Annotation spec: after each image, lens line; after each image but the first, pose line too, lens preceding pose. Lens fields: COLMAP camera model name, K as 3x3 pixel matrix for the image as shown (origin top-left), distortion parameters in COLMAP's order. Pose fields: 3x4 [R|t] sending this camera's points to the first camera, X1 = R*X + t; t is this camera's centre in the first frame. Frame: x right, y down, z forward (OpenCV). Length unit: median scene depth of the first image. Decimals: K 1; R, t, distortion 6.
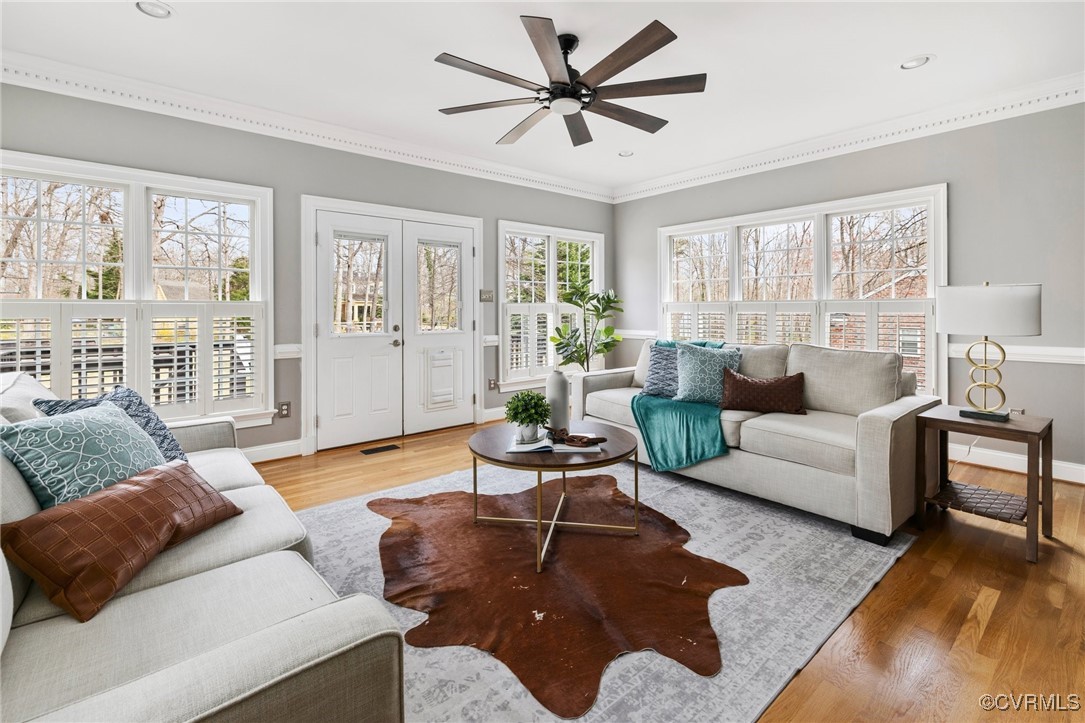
lens RADIAL K [[477.9, 0, 536.4], [0, 477.9, 309.0], [0, 0, 1]] dist [-0.001126, 0.000288]
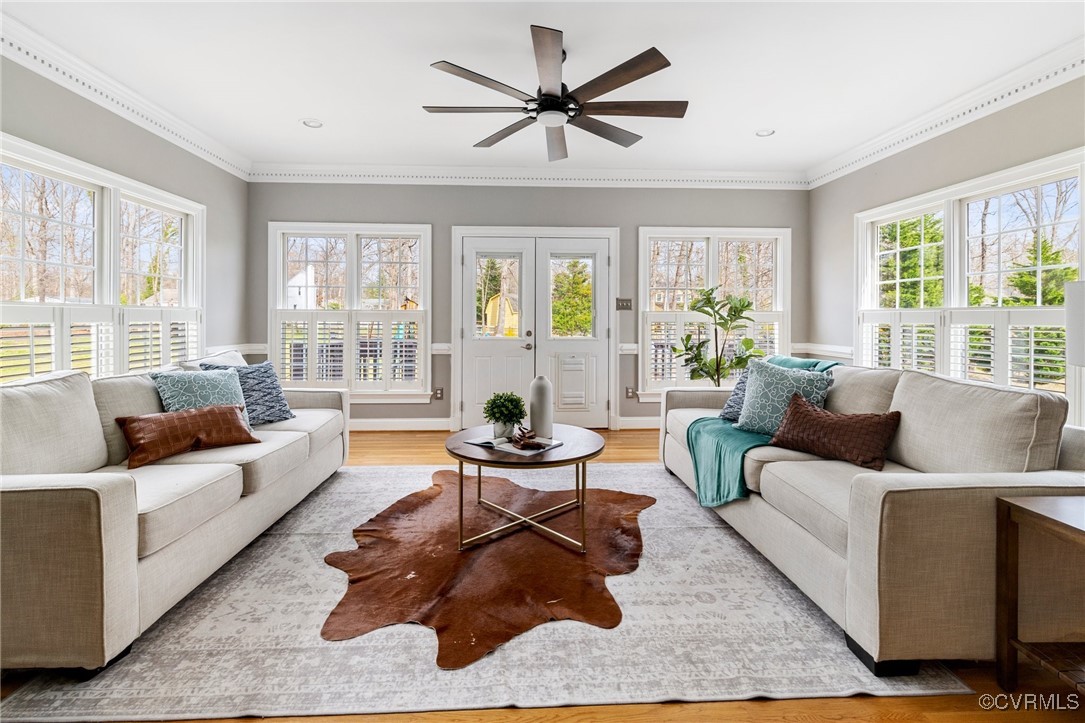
lens RADIAL K [[477.9, 0, 539.7], [0, 477.9, 318.4], [0, 0, 1]] dist [-0.001126, 0.000288]
pose [[0.803745, 0.007181, -0.594930, 0.570443], [-0.005946, 0.999974, 0.004038, -0.000865], [0.594944, 0.000292, 0.803767, 0.142134]]
